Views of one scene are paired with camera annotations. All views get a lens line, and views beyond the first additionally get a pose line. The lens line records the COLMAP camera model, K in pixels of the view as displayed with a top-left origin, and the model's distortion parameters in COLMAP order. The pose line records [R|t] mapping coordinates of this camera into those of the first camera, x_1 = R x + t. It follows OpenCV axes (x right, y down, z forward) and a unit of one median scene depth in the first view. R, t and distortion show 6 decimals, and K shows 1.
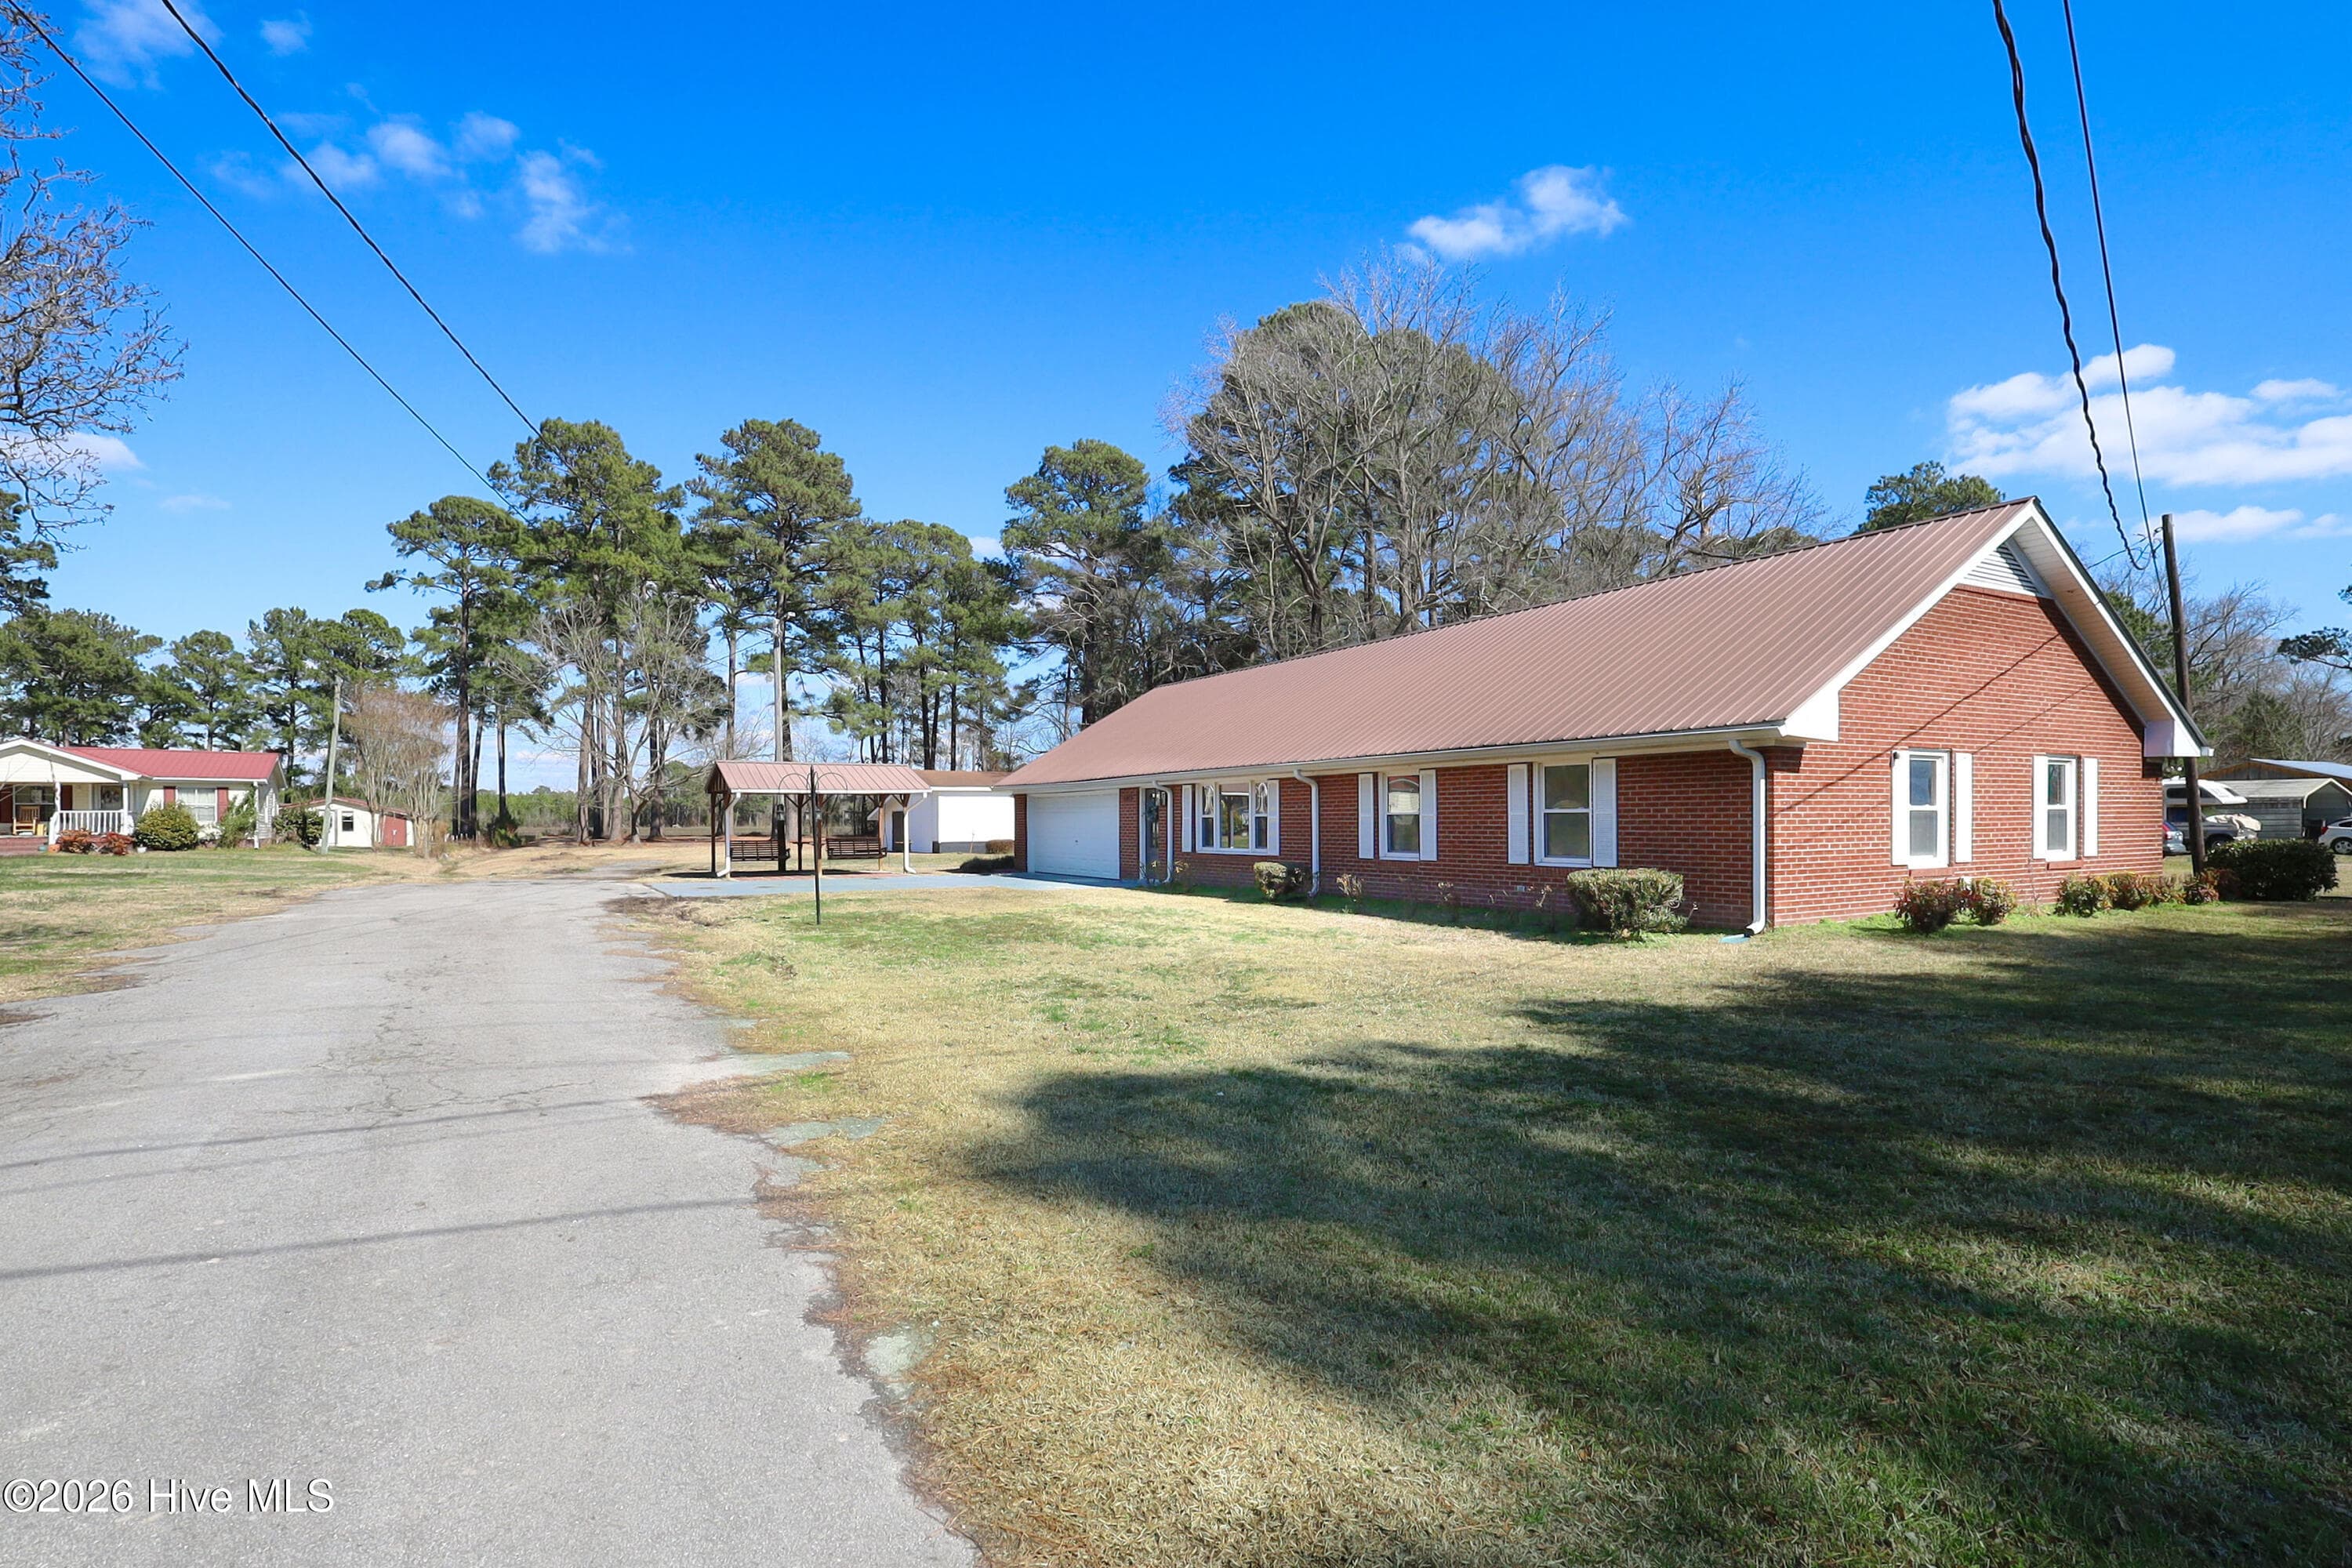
lens RADIAL K [[1196.3, 0, 1178.0], [0, 1196.3, 818.3], [0, 0, 1]] dist [-0.004425, -0.000395]
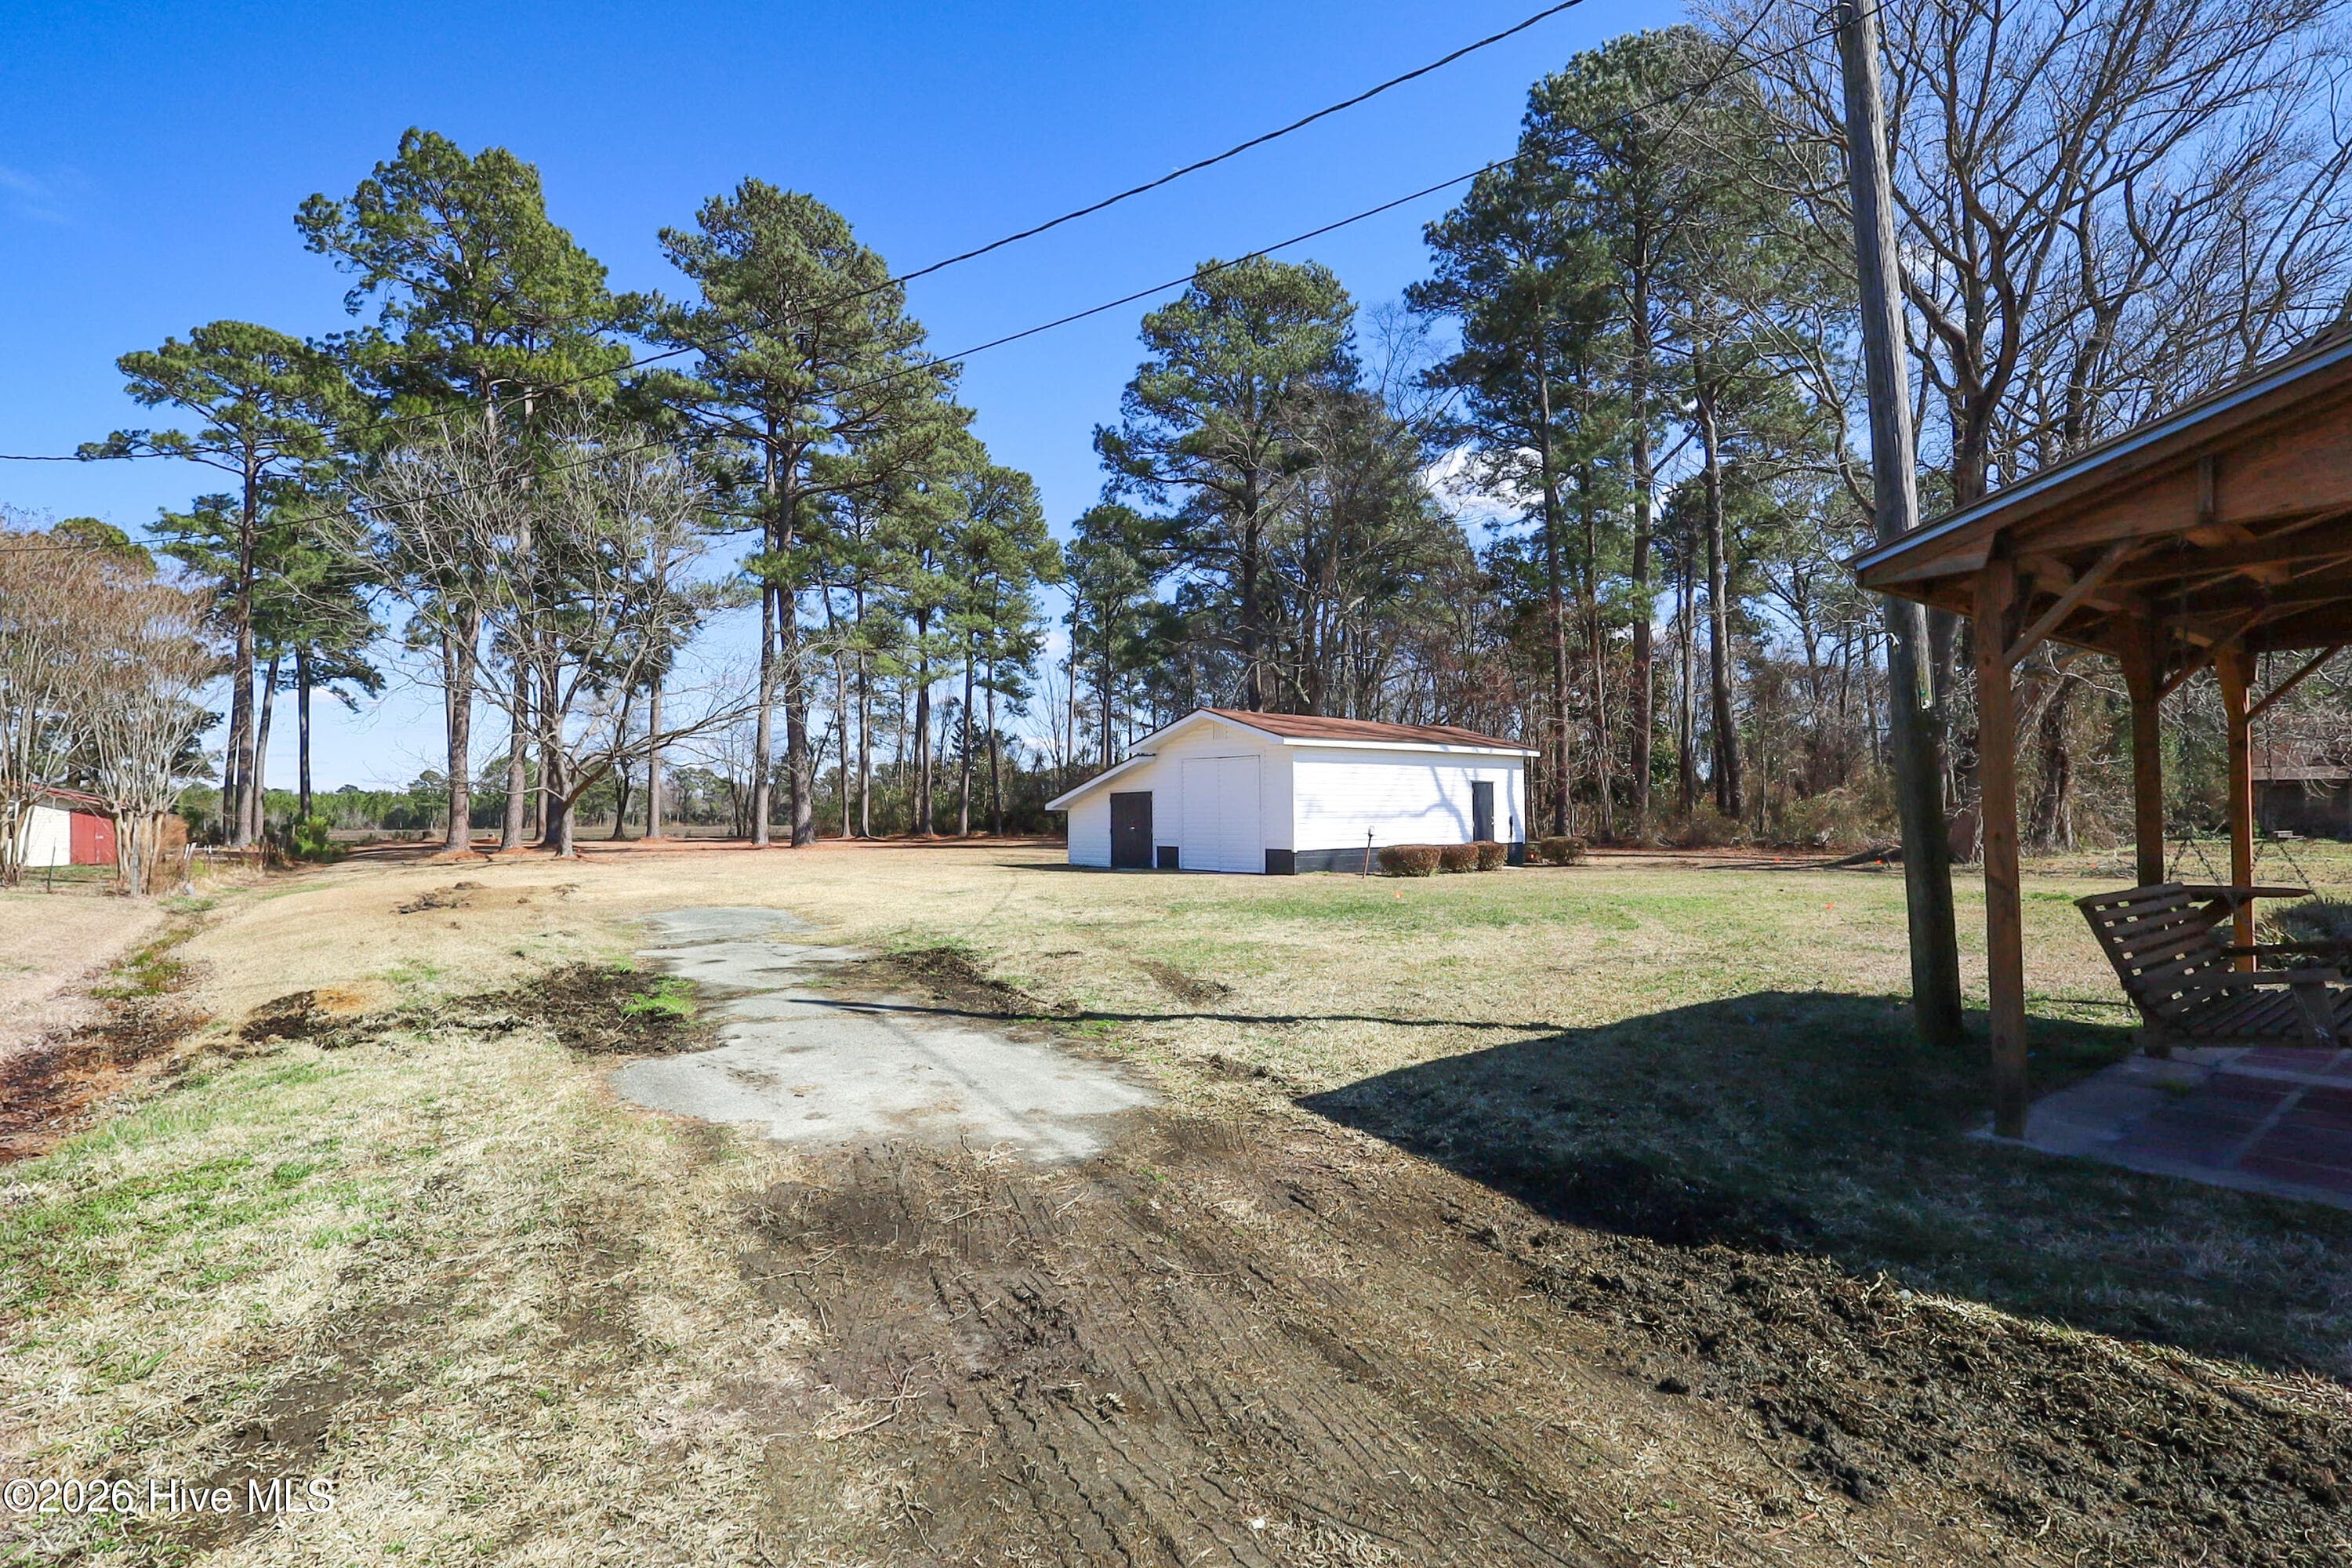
lens RADIAL K [[1118.3, 0, 1157.5], [0, 1118.3, 753.7], [0, 0, 1]] dist [0.017351, 0.000107]
pose [[0.990203, -0.005141, 0.139539, -0.191131], [0.012093, 0.998724, -0.049025, 0.002788], [-0.139109, 0.050232, 0.989002, 0.323566]]
